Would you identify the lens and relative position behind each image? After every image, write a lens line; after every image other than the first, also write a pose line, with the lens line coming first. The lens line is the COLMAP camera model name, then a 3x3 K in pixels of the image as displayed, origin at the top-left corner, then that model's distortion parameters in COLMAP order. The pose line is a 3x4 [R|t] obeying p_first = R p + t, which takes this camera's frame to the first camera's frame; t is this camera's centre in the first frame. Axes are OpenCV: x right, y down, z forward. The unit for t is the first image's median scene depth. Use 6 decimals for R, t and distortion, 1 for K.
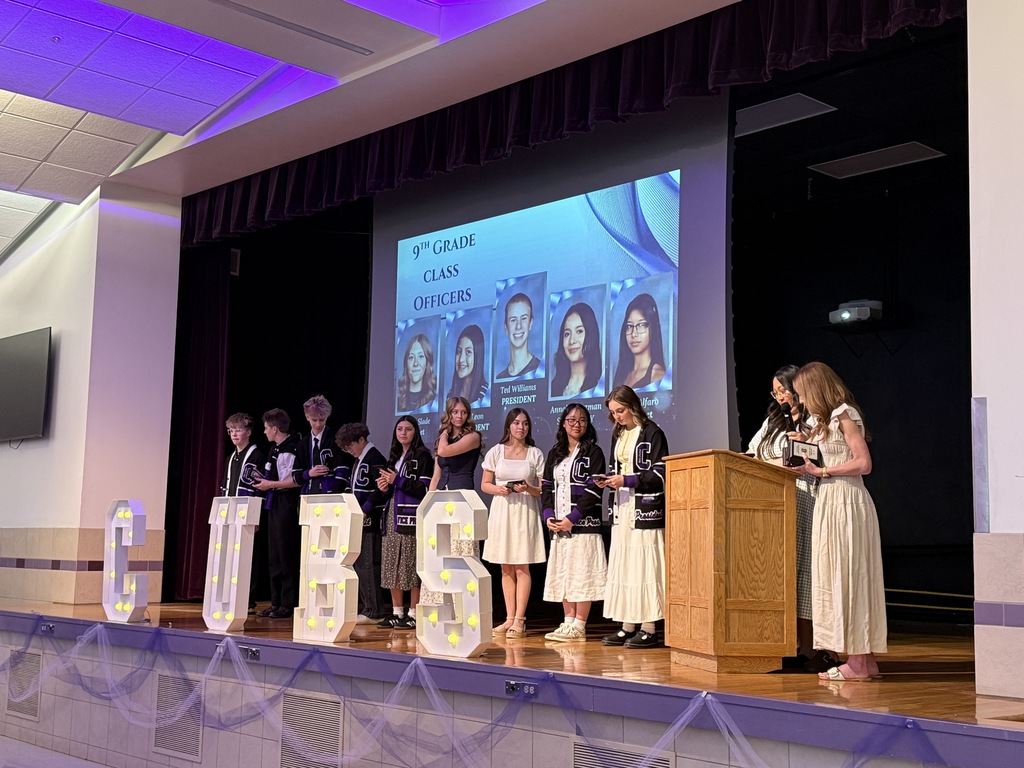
lens RADIAL K [[1340.5, 0, 512.0], [0, 1340.5, 384.0], [0, 0, 1]] dist [0.126431, -0.022553]
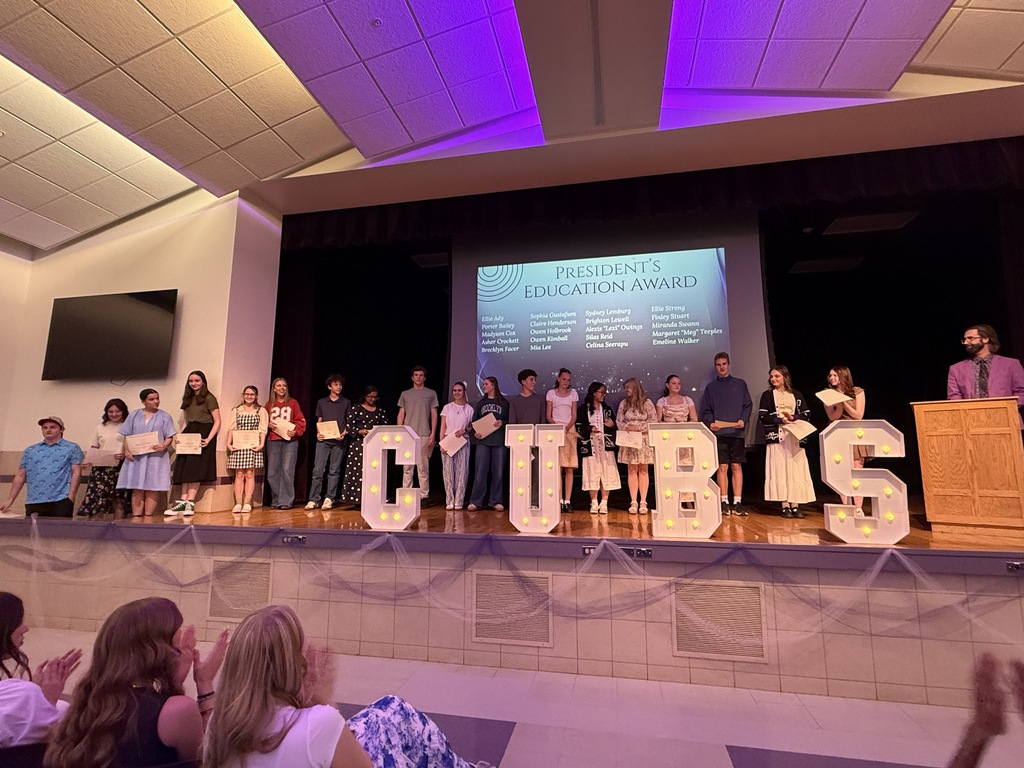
lens RADIAL K [[538.1, 0, 507.7], [0, 538.1, 355.1], [0, 0, 1]] dist [-0.001557, -0.000365]
pose [[0.816320, 0.094953, 0.569742, -0.441550], [-0.054971, 0.994689, -0.087014, 0.054330], [-0.574979, 0.039712, 0.817204, 0.506640]]
